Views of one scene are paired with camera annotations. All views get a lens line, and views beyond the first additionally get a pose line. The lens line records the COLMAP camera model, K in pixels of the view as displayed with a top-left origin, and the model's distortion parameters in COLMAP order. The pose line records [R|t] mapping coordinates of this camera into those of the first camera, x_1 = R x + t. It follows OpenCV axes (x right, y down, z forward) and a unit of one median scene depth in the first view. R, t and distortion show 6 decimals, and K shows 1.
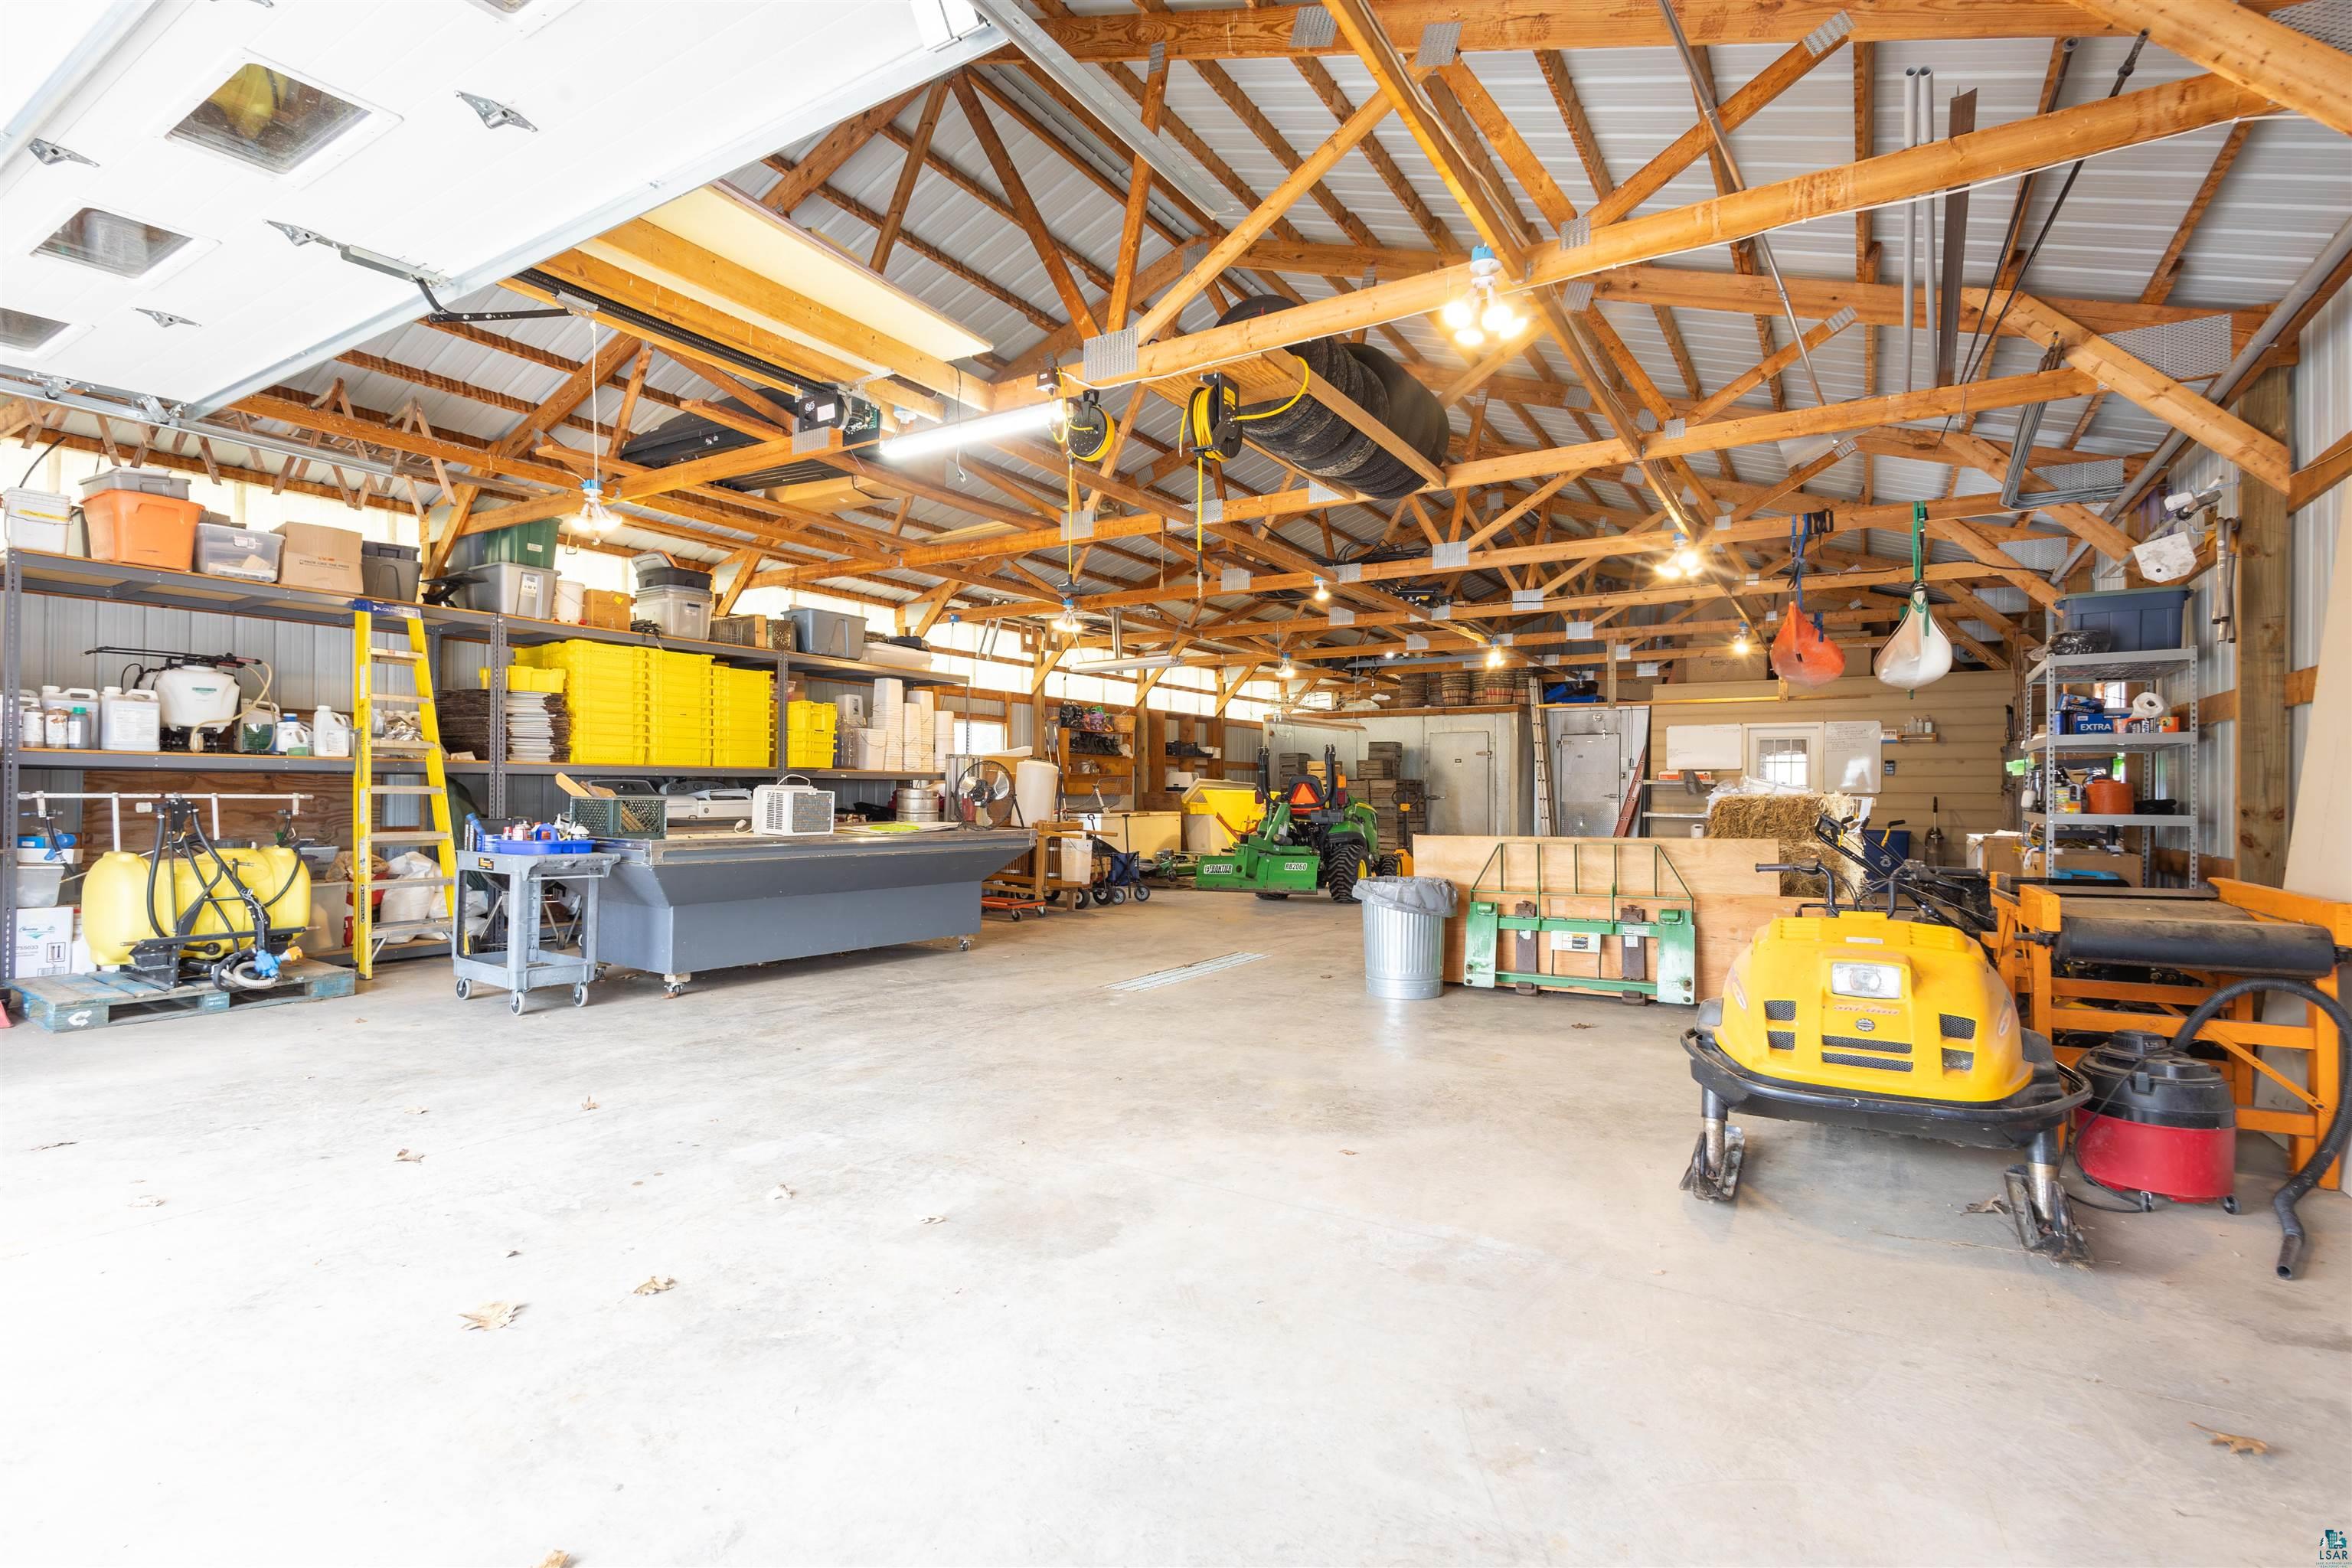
lens RADIAL K [[1095.3, 0, 1172.8], [0, 1095.3, 783.6], [0, 0, 1]] dist [-0.001005, -0.000026]
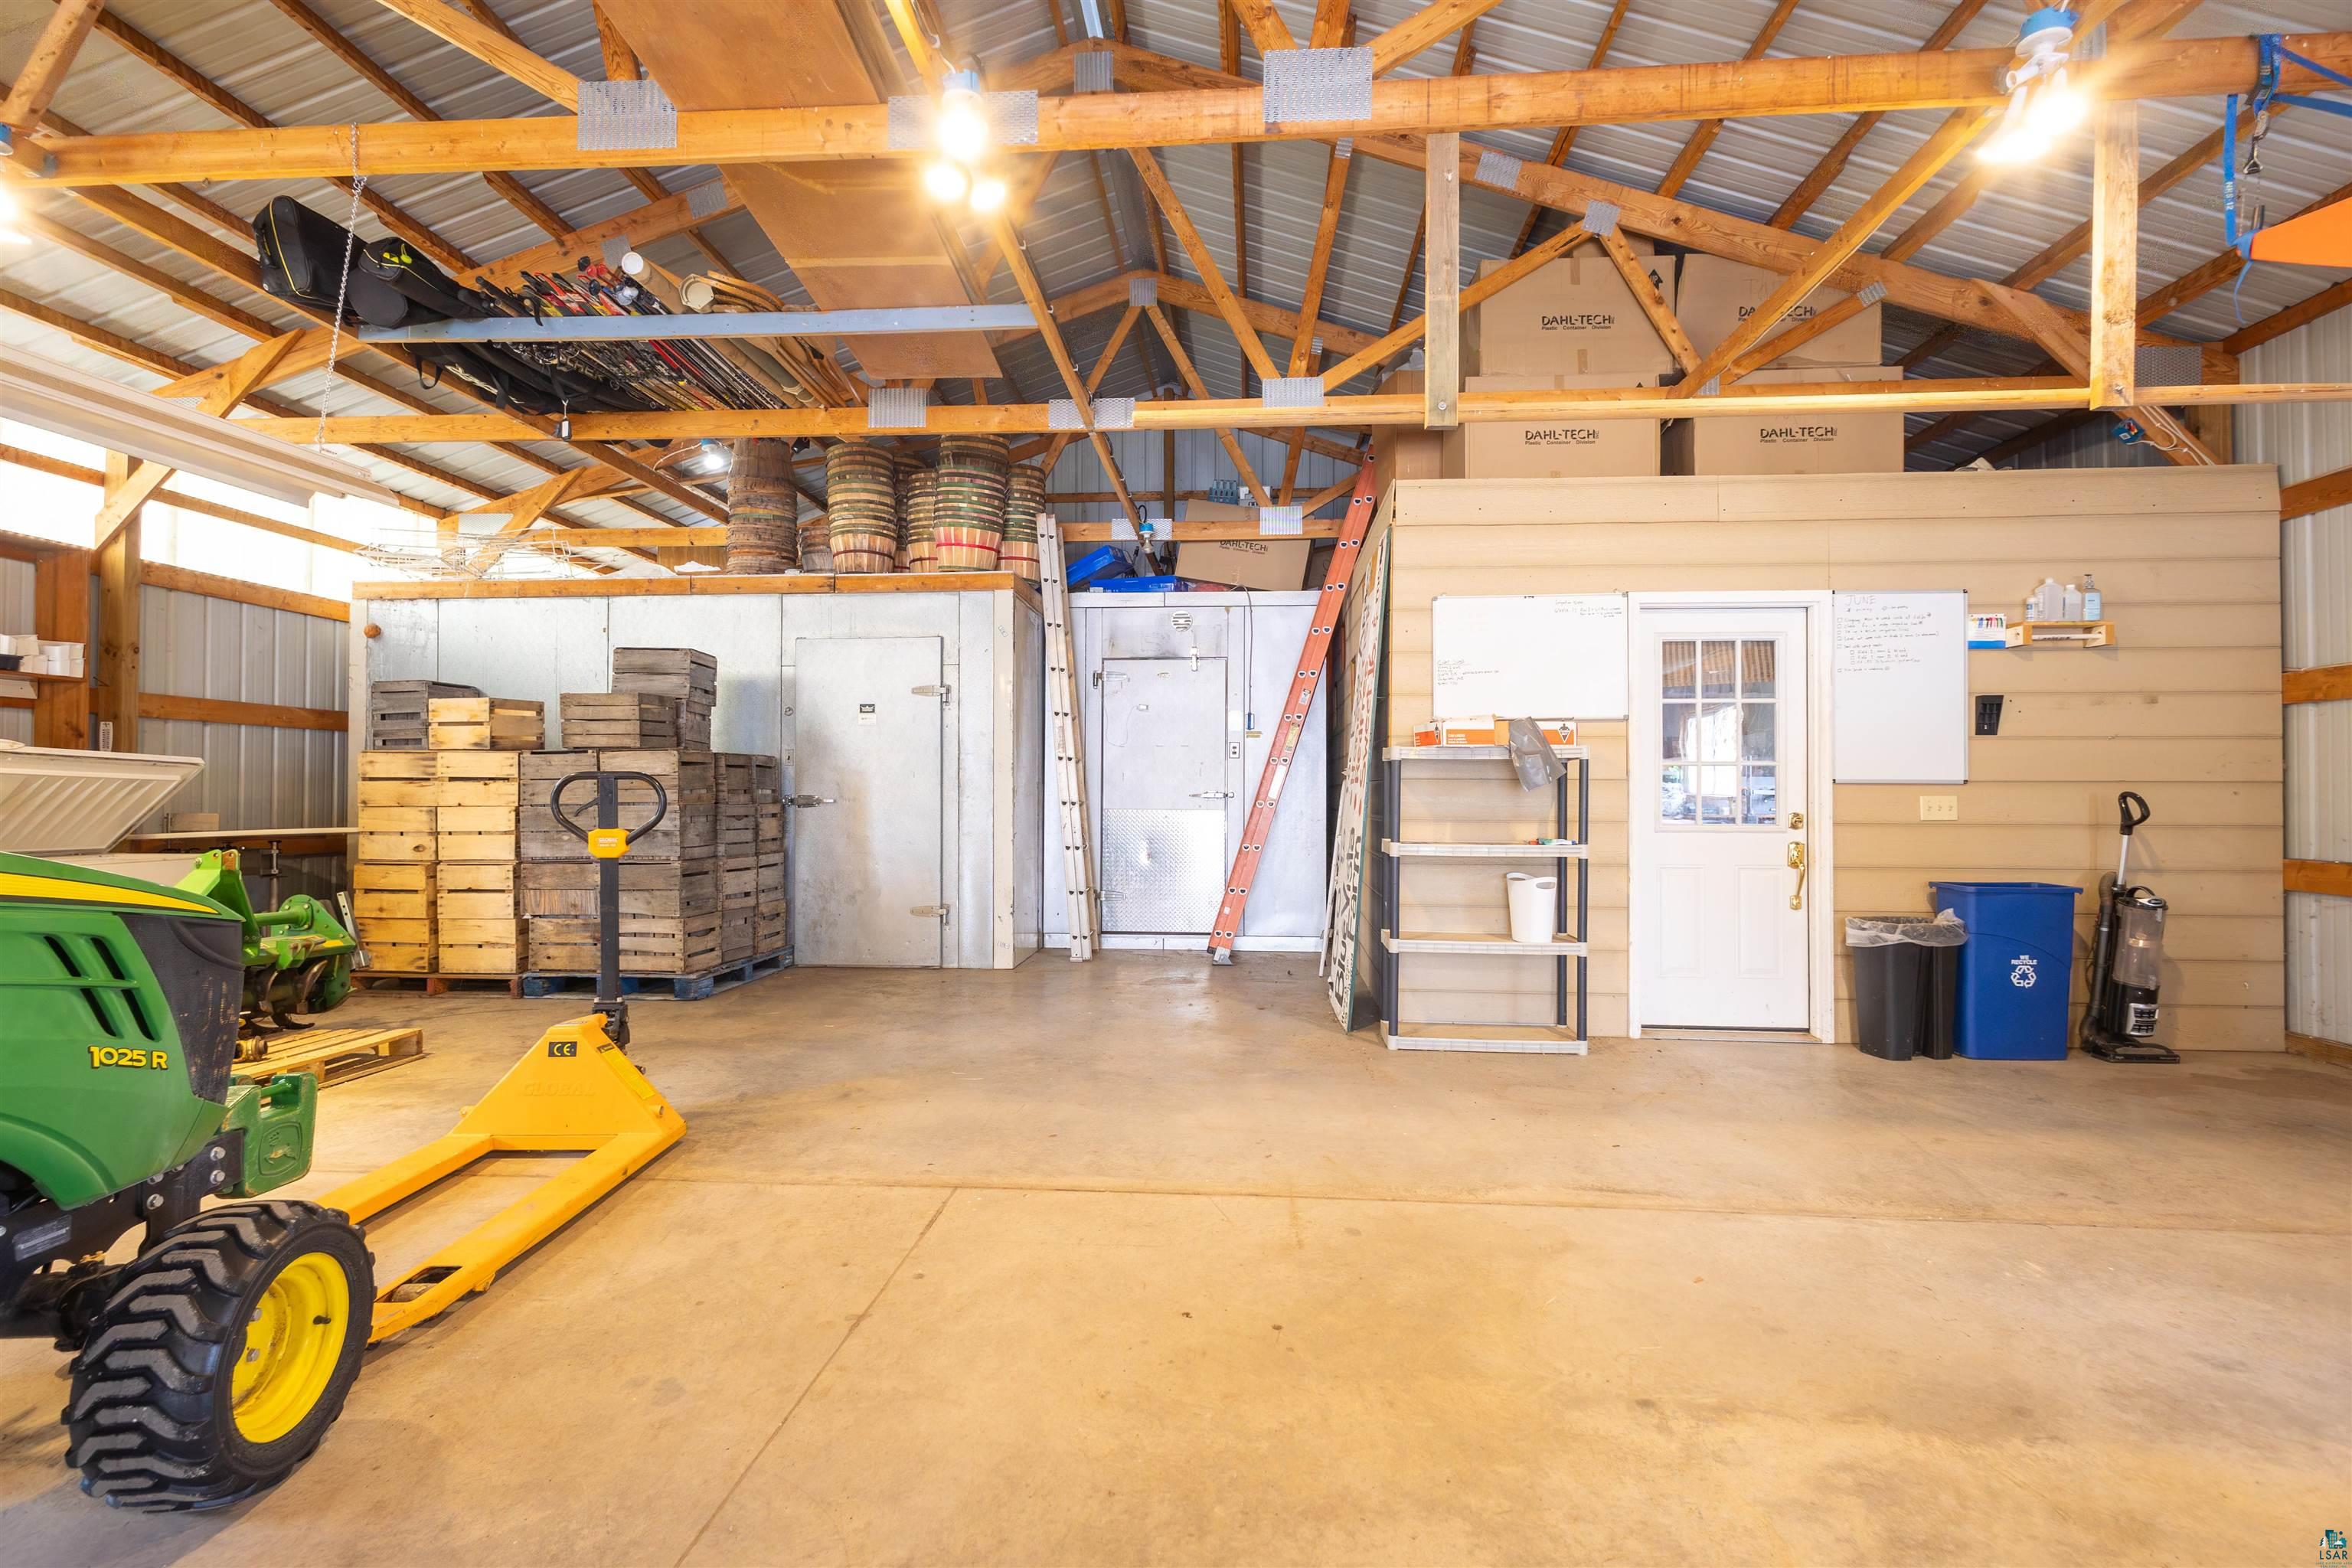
lens RADIAL K [[1095.3, 0, 1176.9], [0, 1095.3, 781.9], [0, 0, 1]] dist [-0.001005, -0.000026]
pose [[0.886116, 0.001237, 0.463462, 0.174999], [-0.000206, 0.999997, -0.002277, 0.006766], [-0.463464, 0.001922, 0.886114, 0.592828]]
